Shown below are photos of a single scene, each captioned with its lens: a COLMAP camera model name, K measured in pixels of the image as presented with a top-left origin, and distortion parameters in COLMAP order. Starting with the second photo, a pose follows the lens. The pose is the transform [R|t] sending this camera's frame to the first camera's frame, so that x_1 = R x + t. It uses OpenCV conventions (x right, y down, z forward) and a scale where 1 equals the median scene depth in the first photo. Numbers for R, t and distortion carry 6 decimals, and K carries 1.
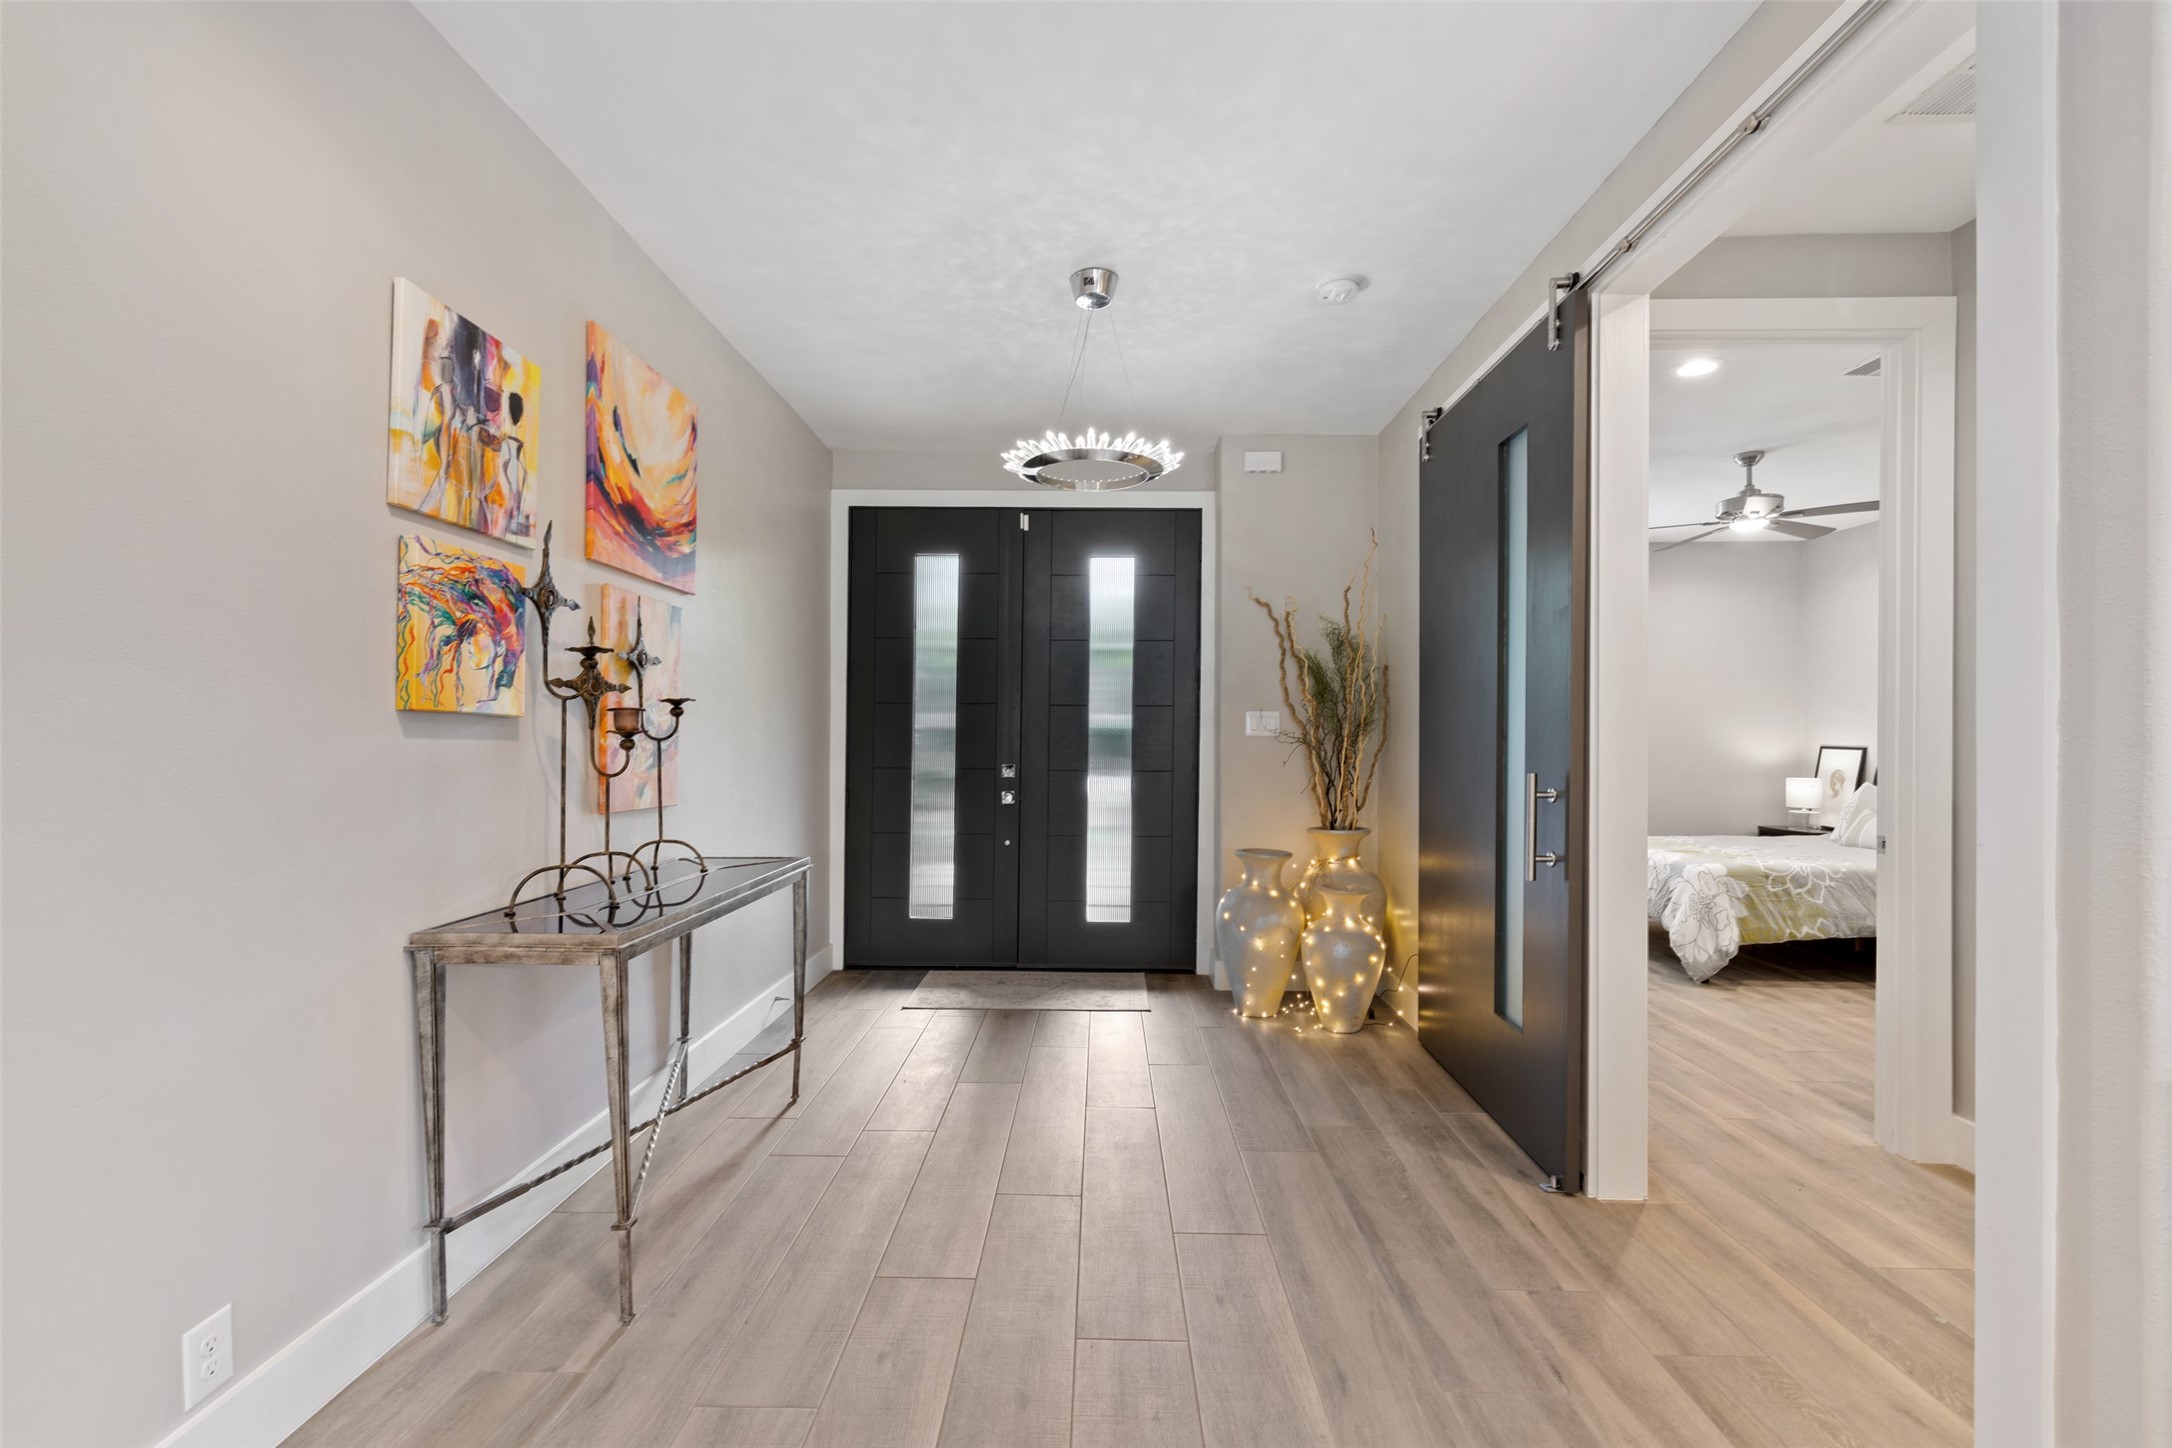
lens RADIAL K [[913.3, 0, 1082.6], [0, 913.3, 729.8], [0, 0, 1]] dist [0.003012, -0.000014]
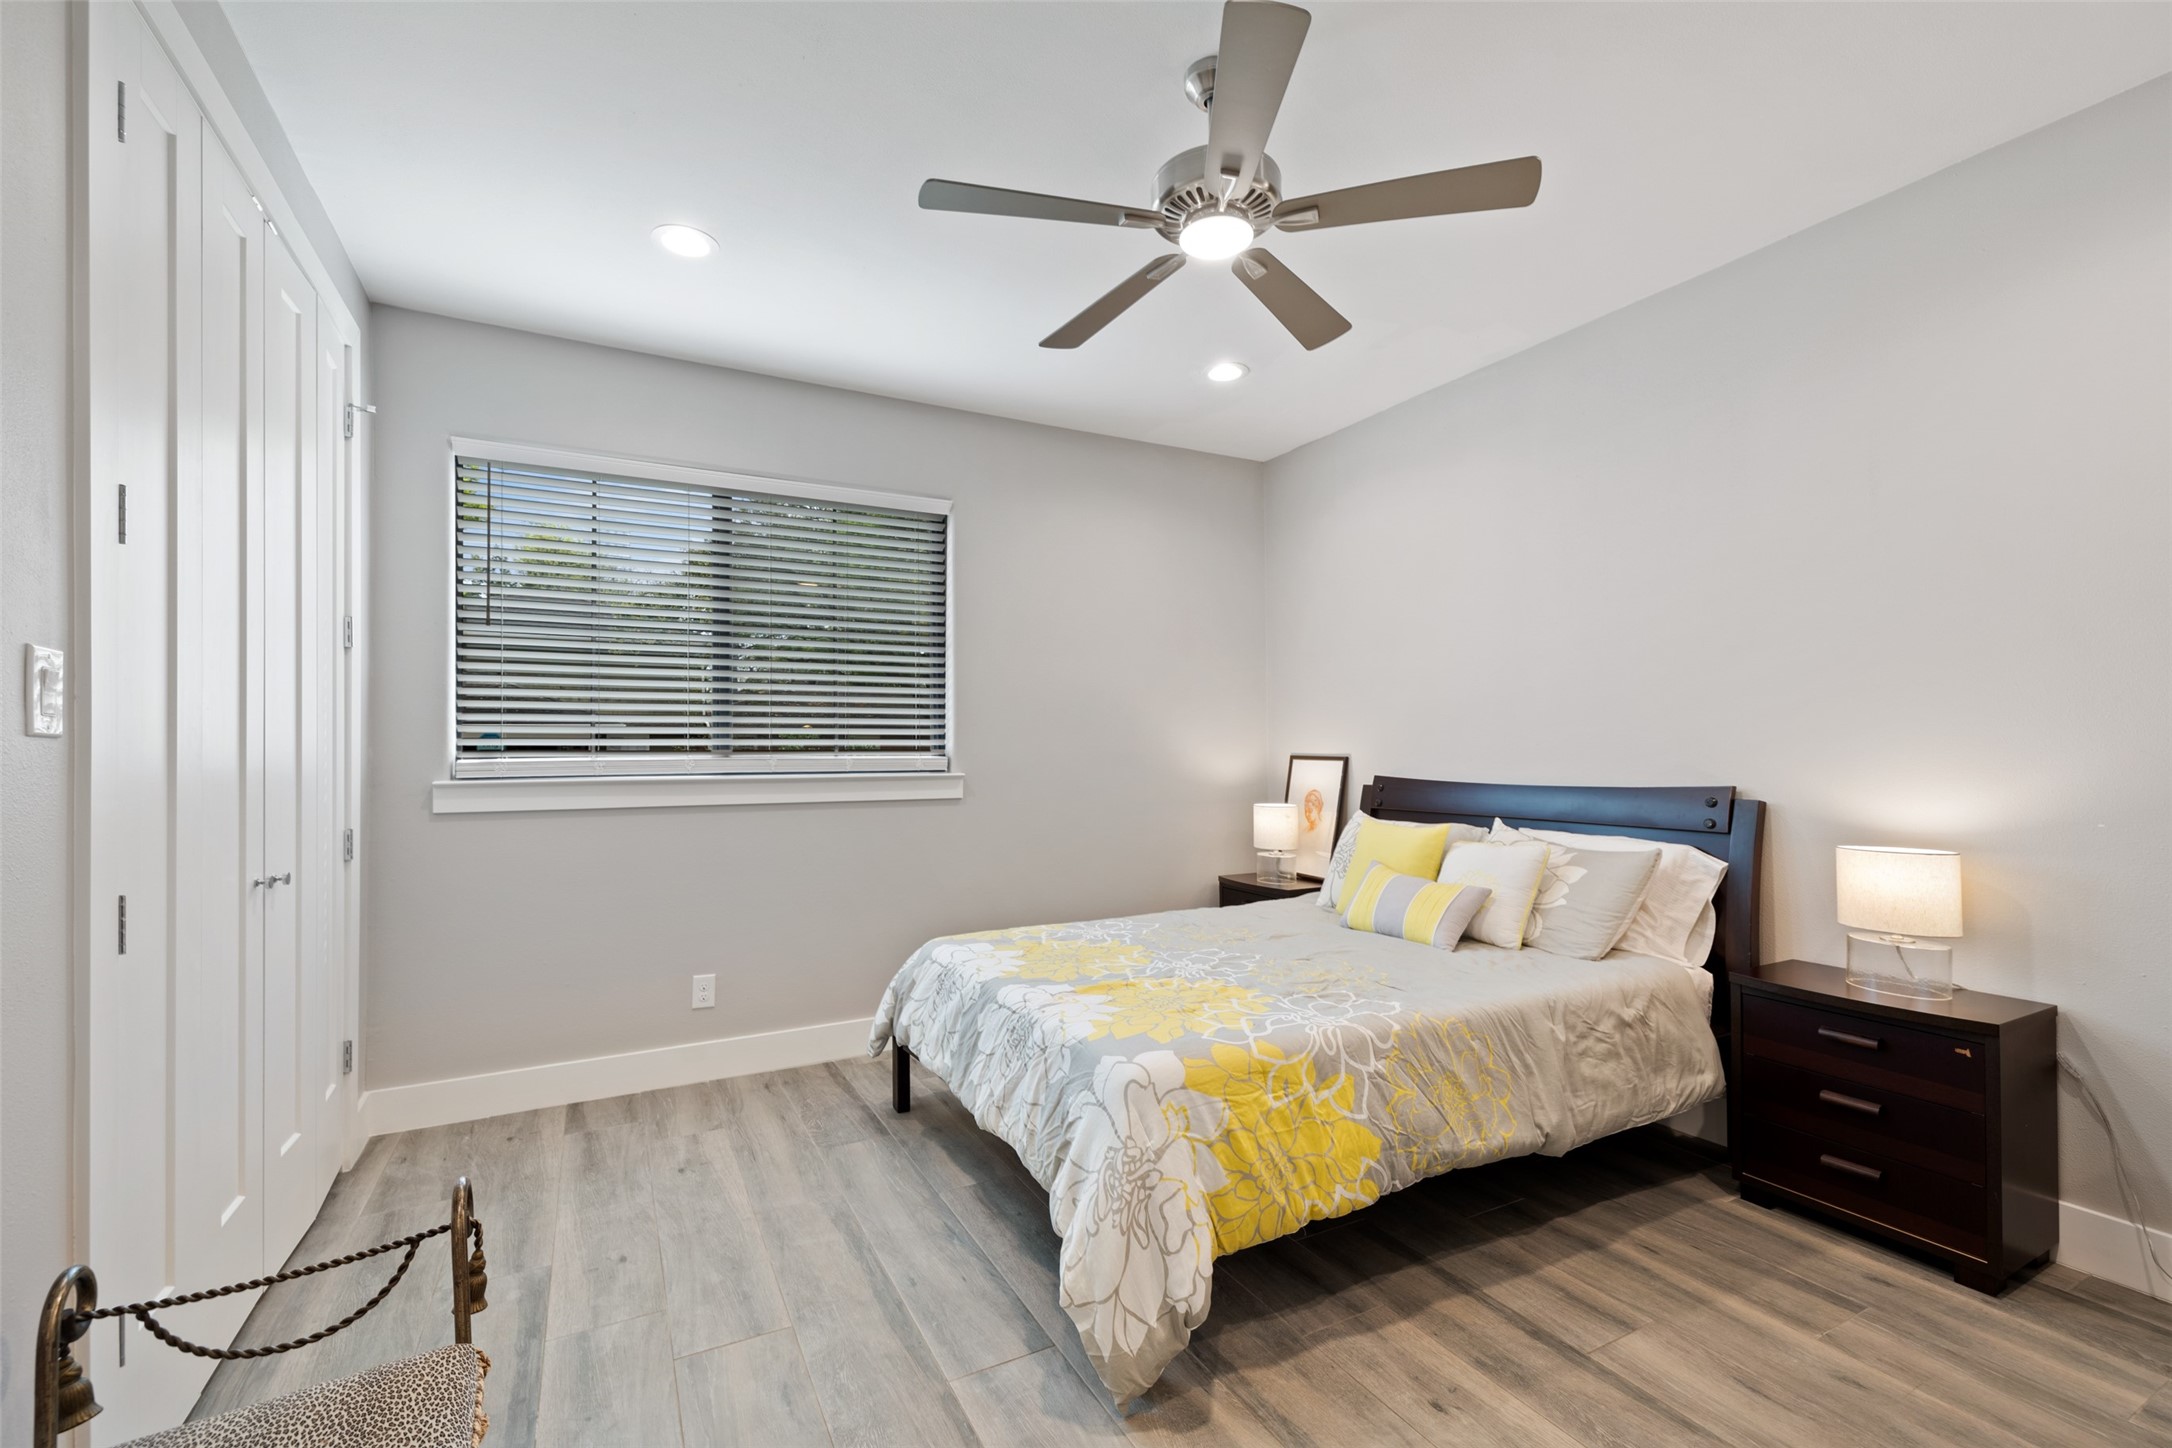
lens RADIAL K [[917.1, 0, 1074.1], [0, 917.1, 722.9], [0, 0, 1]] dist [-0.000646, -0.000600]
pose [[0.876747, 0.005000, 0.480925, 0.407513], [0.006722, 0.999721, -0.022648, 0.009701], [-0.480904, 0.023089, 0.876469, 0.581736]]
